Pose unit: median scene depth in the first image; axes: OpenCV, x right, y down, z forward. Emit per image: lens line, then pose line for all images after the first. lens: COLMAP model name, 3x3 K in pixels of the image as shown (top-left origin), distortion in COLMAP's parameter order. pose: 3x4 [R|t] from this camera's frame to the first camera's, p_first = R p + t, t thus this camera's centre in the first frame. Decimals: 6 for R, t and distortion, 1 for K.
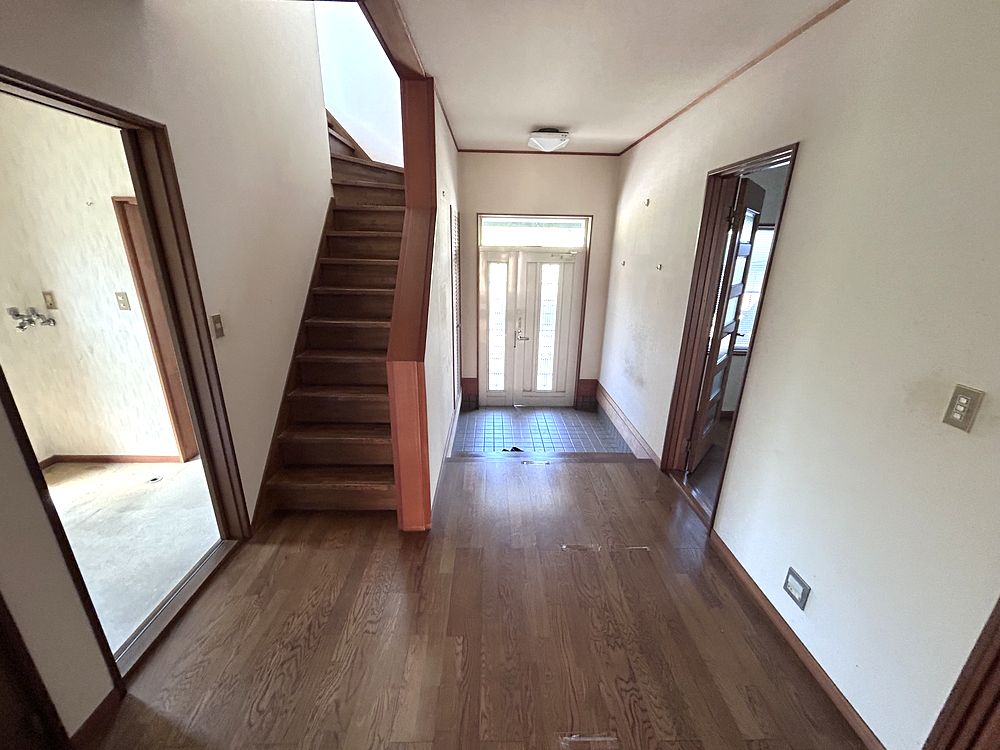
lens RADIAL K [[401.2, 0, 499.4], [0, 401.2, 371.7], [0, 0, 1]] dist [-0.001446, -0.000606]
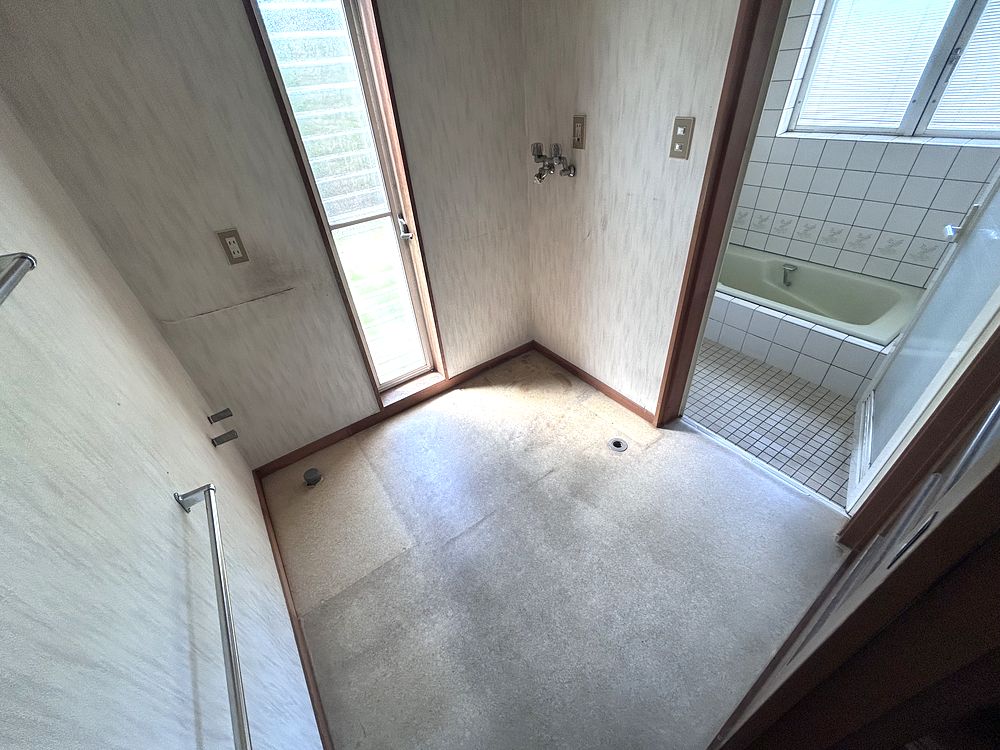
lens RADIAL K [[401.2, 0, 497.8], [0, 401.2, 374.3], [0, 0, 1]] dist [-0.001446, -0.000606]
pose [[0.557768, 0.447208, -0.699214, -0.596909], [-0.173298, 0.886611, 0.428823, -0.090922], [0.811704, -0.118012, 0.572023, 0.503012]]
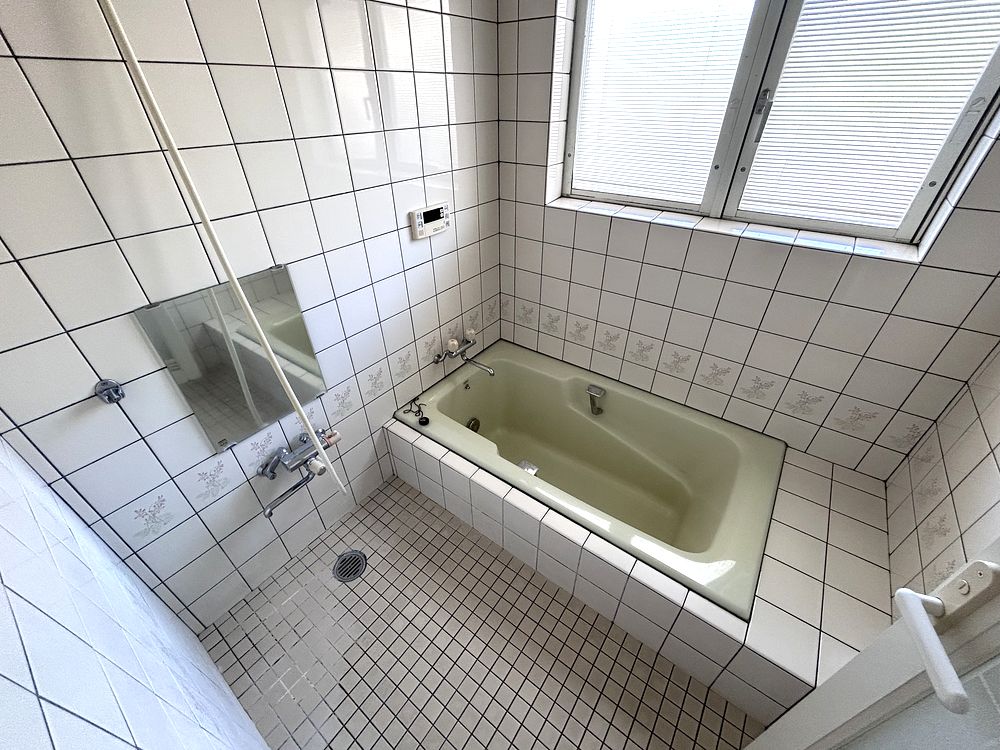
lens RADIAL K [[401.2, 0, 499.0], [0, 401.2, 373.6], [0, 0, 1]] dist [-0.001446, -0.000606]
pose [[0.790533, 0.333848, -0.513423, -0.684663], [-0.168886, 0.924685, 0.341227, -0.162572], [0.588672, -0.183041, 0.787376, 0.748763]]
